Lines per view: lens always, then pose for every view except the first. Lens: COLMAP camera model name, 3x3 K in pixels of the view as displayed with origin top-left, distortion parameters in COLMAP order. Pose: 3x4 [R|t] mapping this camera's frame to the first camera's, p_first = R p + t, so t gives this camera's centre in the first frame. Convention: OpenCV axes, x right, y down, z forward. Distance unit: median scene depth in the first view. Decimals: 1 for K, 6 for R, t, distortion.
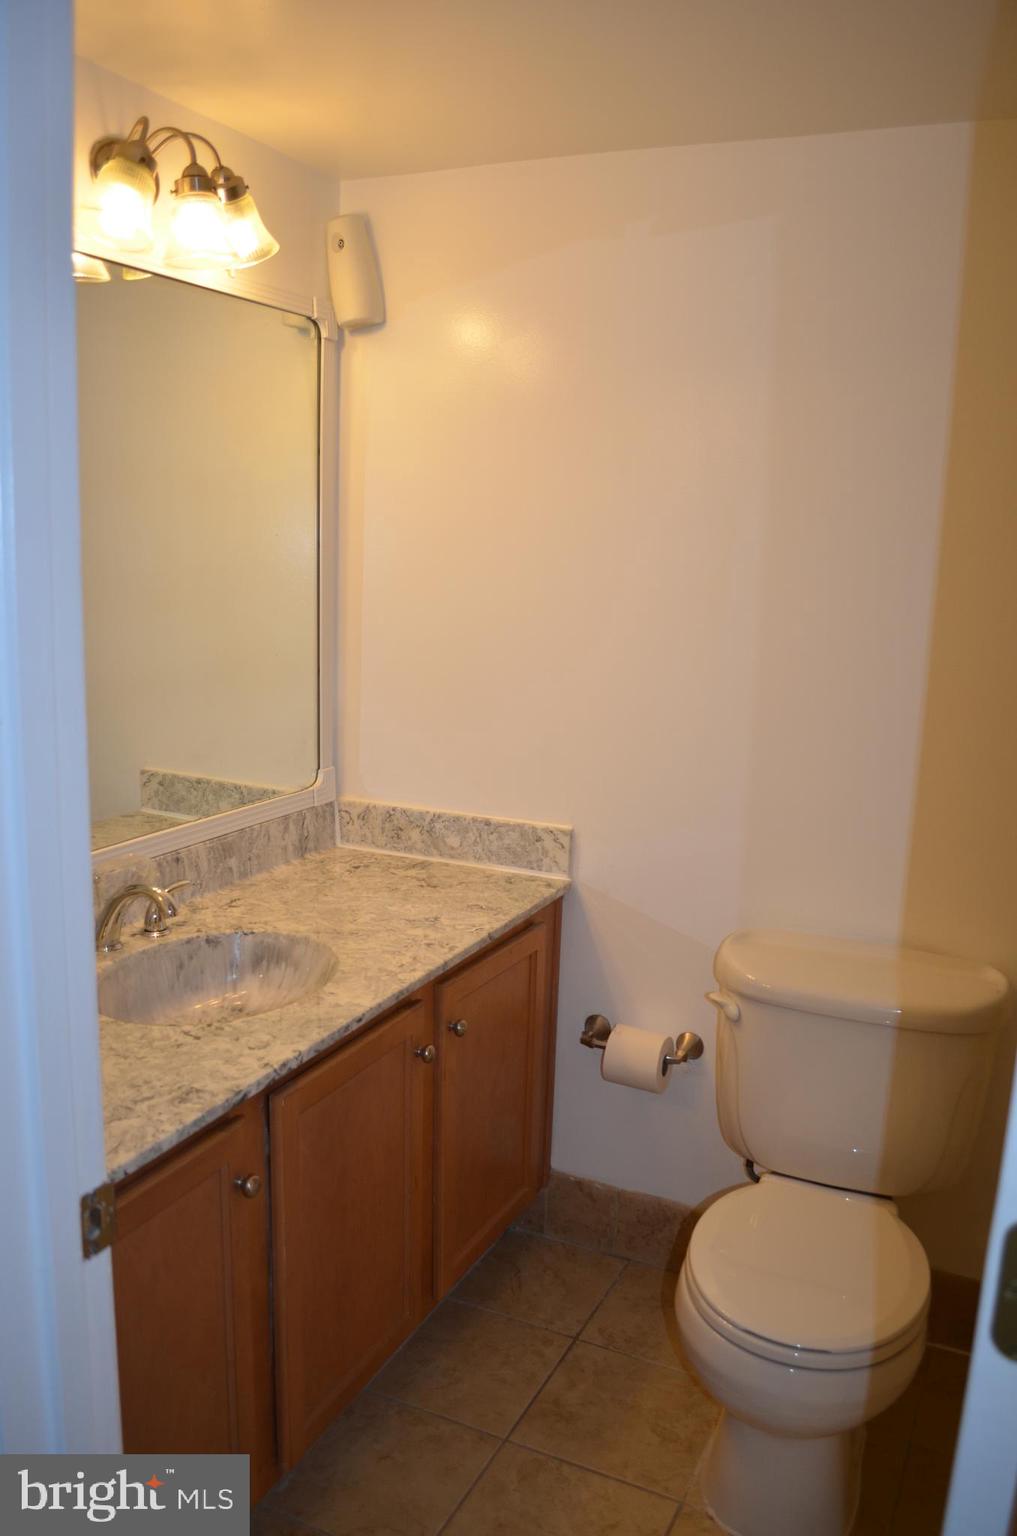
lens RADIAL K [[1219.2, 0, 508.4], [0, 1219.2, 764.9], [0, 0, 1]] dist [-0.065511, 0.003697]
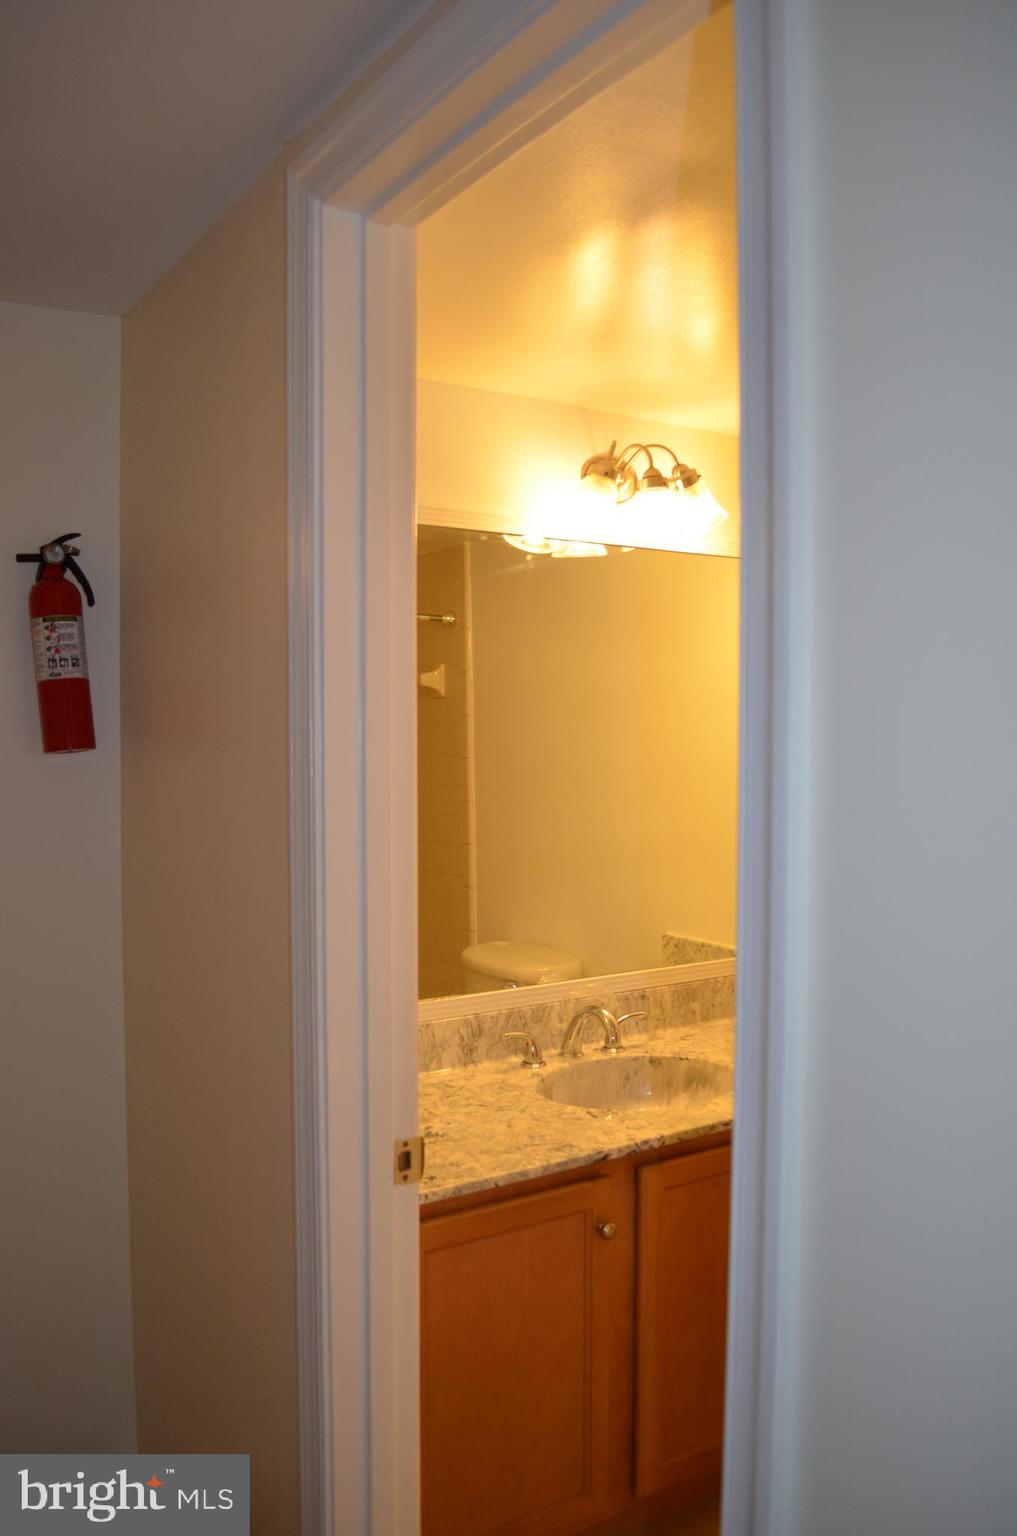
lens RADIAL K [[1219.2, 0, 506.4], [0, 1219.2, 774.1], [0, 0, 1]] dist [-0.065511, 0.003697]
pose [[0.845754, -0.021938, -0.533122, 0.299223], [-0.066421, 0.987054, -0.145987, 0.046834], [0.529423, 0.158880, 0.833348, -0.163833]]
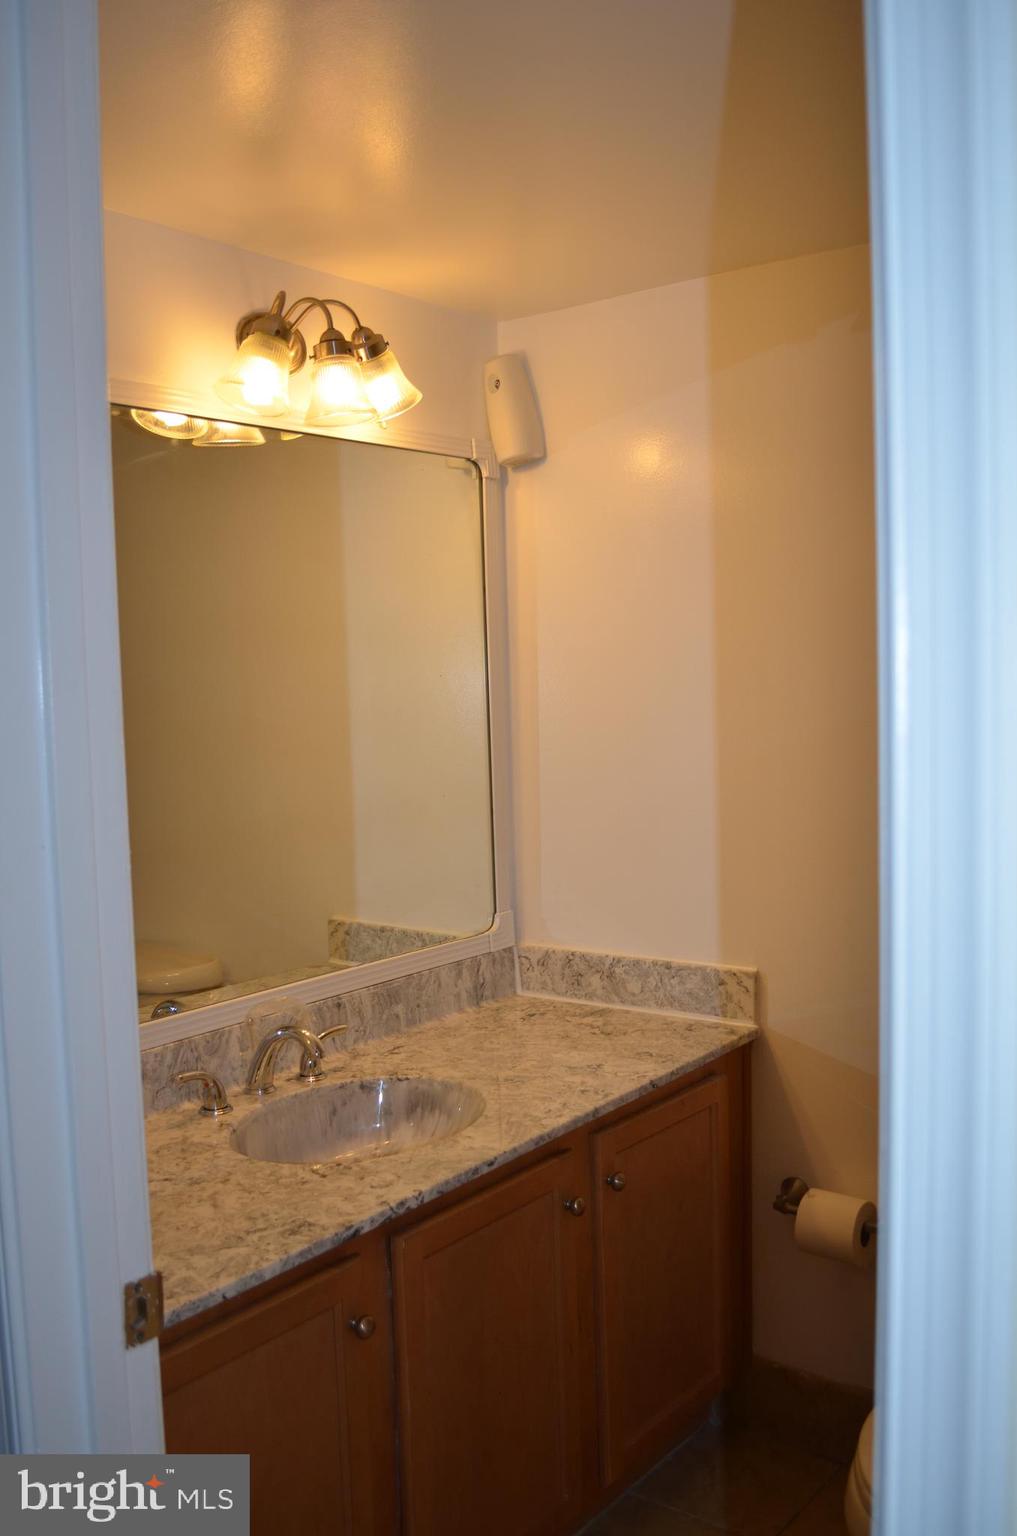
lens RADIAL K [[1370.6, 0, 509.0], [0, 1370.6, 765.4], [0, 0, 1]] dist [-0.050250, -0.009980]
pose [[0.973694, -0.046356, -0.223093, 0.128392], [0.019898, 0.992645, -0.119413, 0.021525], [0.226987, 0.111833, 0.967455, -0.073941]]
